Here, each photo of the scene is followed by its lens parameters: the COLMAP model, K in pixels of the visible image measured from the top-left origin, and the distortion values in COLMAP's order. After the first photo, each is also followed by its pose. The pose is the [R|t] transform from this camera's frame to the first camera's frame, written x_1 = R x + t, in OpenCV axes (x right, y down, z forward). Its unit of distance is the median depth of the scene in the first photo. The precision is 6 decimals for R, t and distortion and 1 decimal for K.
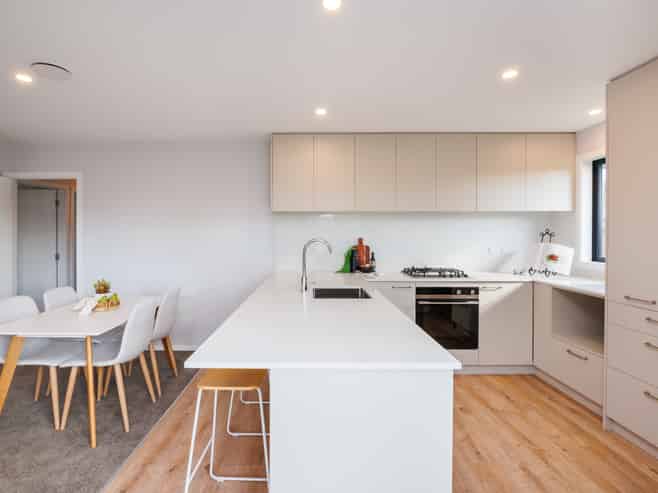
lens RADIAL K [[340.1, 0, 326.2], [0, 340.1, 236.6], [0, 0, 1]] dist [-0.000566, -0.000615]
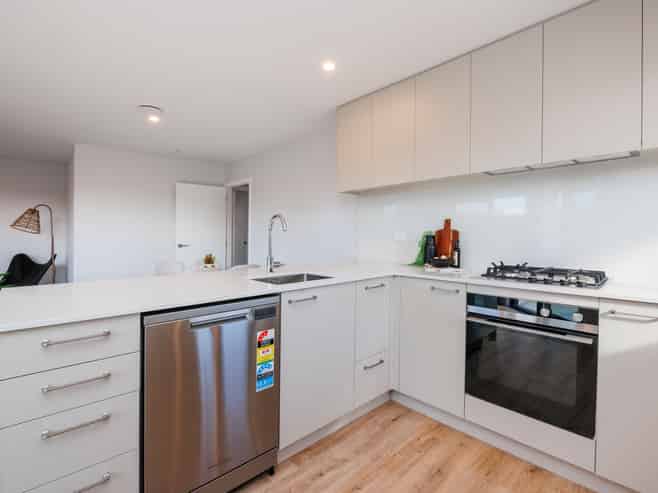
lens RADIAL K [[340.1, 0, 326.2], [0, 340.1, 236.6], [0, 0, 1]] dist [-0.000566, -0.000615]
pose [[0.652767, 0.001968, -0.757556, 0.557337], [-0.005576, 0.999982, -0.002207, 0.050361], [0.757538, 0.005665, 0.652766, 0.404006]]
